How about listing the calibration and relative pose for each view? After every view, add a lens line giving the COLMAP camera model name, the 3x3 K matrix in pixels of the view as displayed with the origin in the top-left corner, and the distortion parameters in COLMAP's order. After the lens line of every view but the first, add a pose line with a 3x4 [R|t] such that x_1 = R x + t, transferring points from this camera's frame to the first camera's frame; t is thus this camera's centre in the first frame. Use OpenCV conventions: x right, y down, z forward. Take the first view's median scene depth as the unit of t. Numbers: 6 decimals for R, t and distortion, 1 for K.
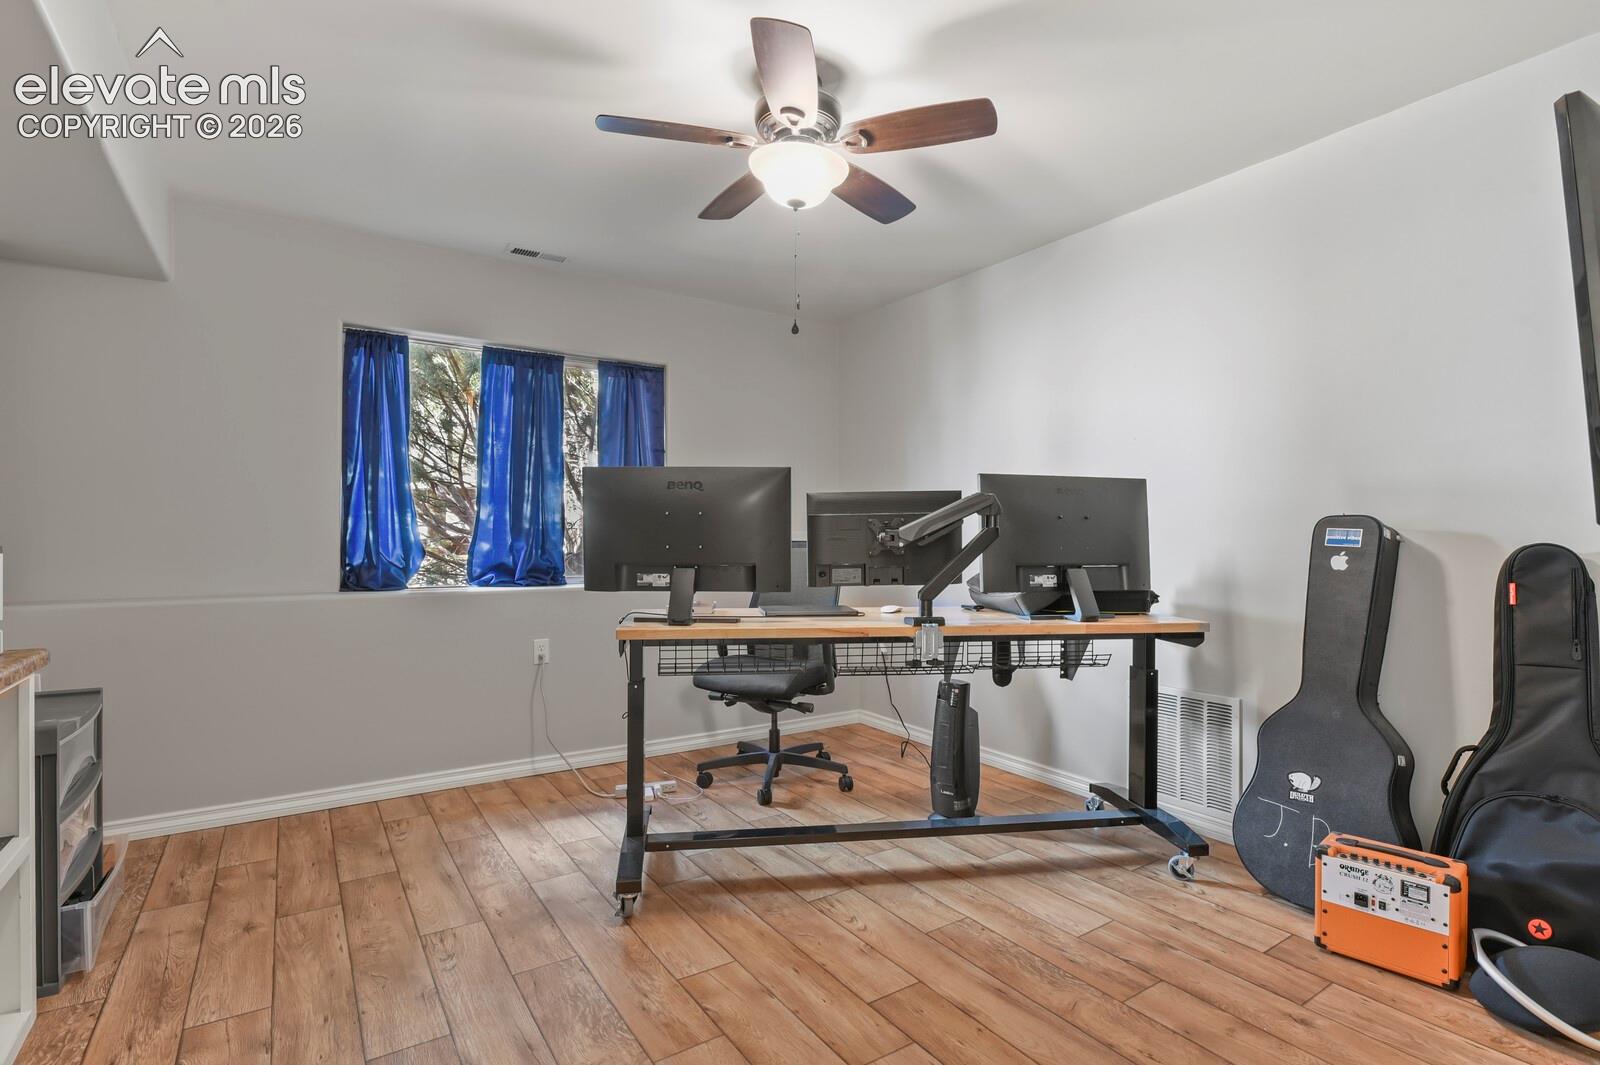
lens RADIAL K [[765.8, 0, 809.5], [0, 765.8, 536.9], [0, 0, 1]] dist [-0.017610, -0.000723]
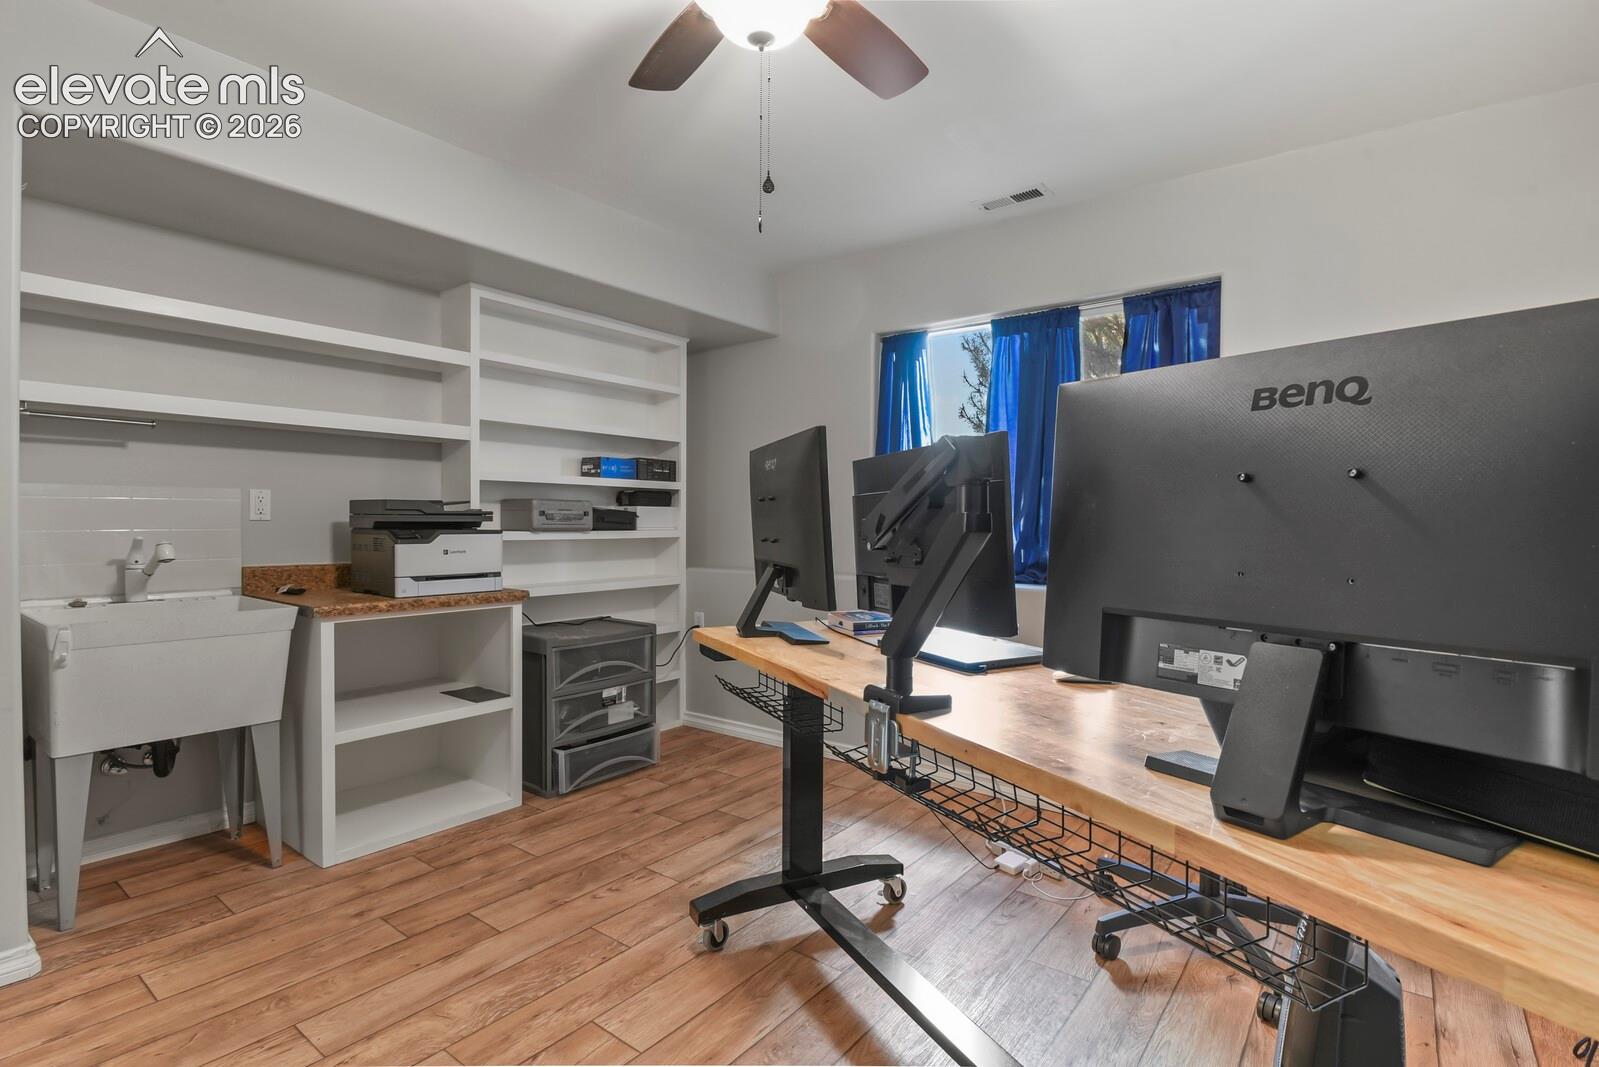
lens RADIAL K [[765.4, 0, 809.0], [0, 765.4, 537.8], [0, 0, 1]] dist [-0.017610, -0.000723]
pose [[0.314807, 0.018926, -0.948967, 0.605981], [0.002186, 0.999784, 0.020665, -0.008032], [0.949153, -0.008580, 0.314698, 0.779328]]
